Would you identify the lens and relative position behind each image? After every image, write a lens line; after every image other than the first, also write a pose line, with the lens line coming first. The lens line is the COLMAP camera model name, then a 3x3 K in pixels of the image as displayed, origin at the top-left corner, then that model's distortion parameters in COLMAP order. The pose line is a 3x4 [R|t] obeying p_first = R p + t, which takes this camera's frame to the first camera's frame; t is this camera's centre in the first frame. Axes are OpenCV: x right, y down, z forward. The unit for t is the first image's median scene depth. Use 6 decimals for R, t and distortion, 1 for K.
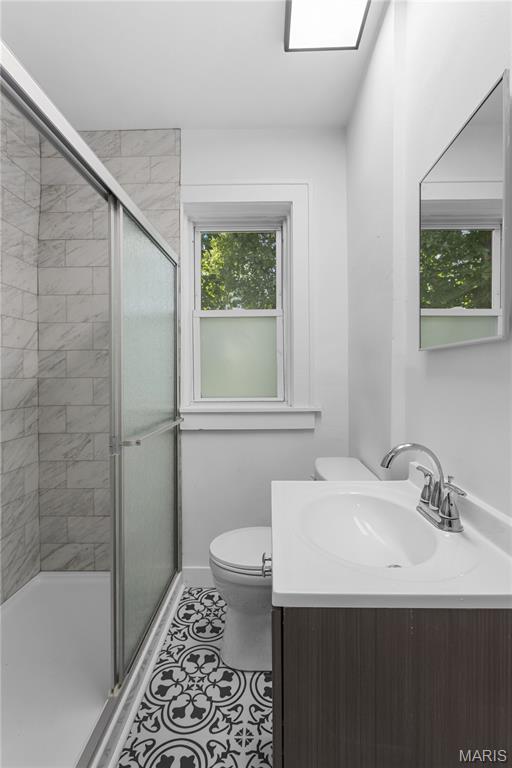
lens RADIAL K [[369.5, 0, 259.2], [0, 369.5, 390.8], [0, 0, 1]] dist [-0.026009, 0.013234]
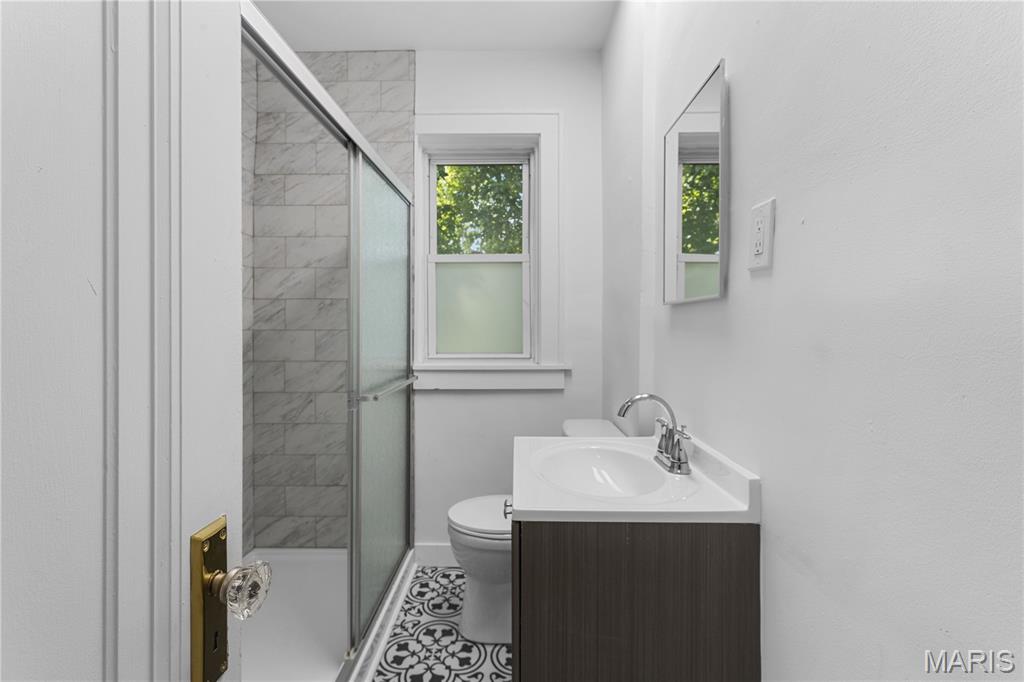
lens RADIAL K [[492.7, 0, 507.0], [0, 492.7, 334.3], [0, 0, 1]] dist [-0.026009, 0.013234]
pose [[0.999950, 0.005211, 0.008534, 0.001240], [-0.004943, 0.999502, -0.031172, 0.009752], [-0.008692, 0.031128, 0.999478, -0.201456]]
